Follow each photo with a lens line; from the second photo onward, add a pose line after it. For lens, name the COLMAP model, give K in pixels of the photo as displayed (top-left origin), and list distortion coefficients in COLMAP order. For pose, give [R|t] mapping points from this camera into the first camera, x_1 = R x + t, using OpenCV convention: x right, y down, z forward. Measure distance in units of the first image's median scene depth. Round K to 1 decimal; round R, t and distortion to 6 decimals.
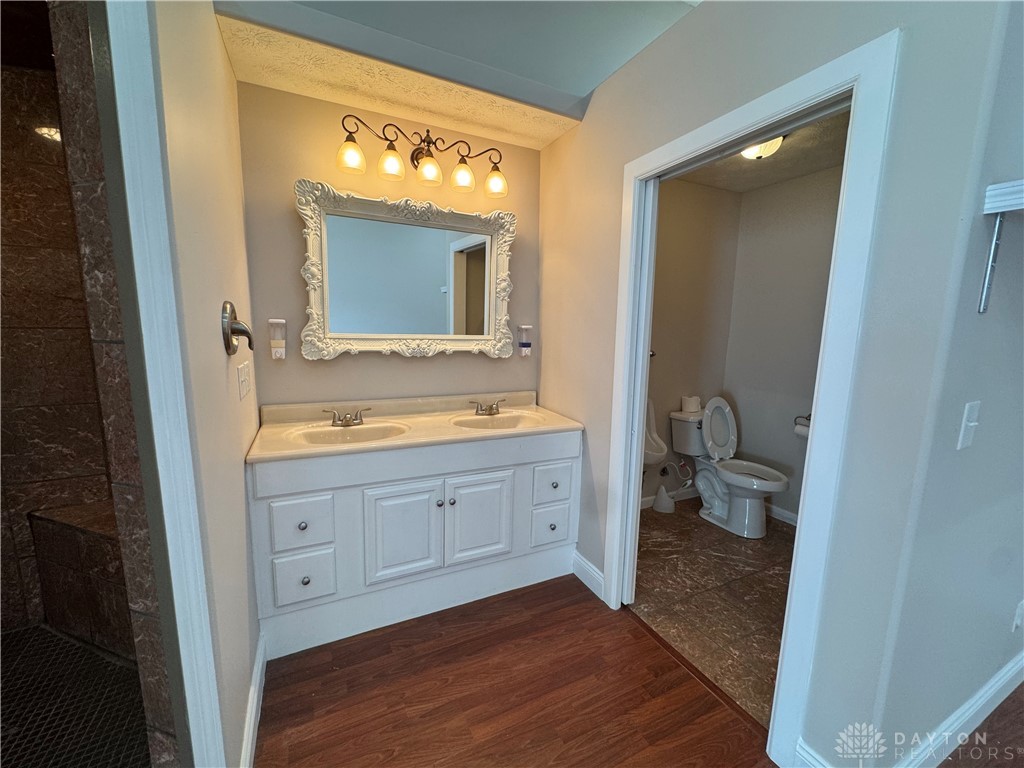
lens RADIAL K [[412.1, 0, 509.6], [0, 412.1, 384.6], [0, 0, 1]] dist [-0.004794, 0.000846]
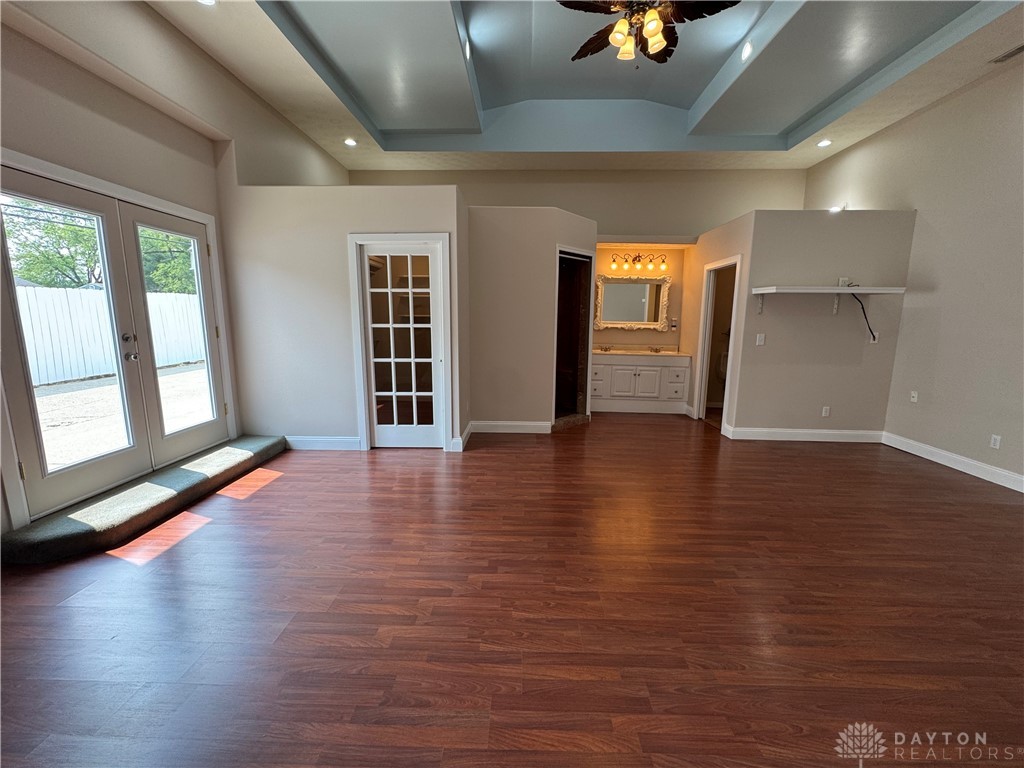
lens RADIAL K [[412.1, 0, 512.1], [0, 412.1, 384.5], [0, 0, 1]] dist [-0.004794, 0.000846]
pose [[0.889087, 0.064751, -0.453135, 0.417290], [-0.059352, 0.997895, 0.026141, 0.325426], [0.453874, 0.003653, 0.891058, -2.173875]]
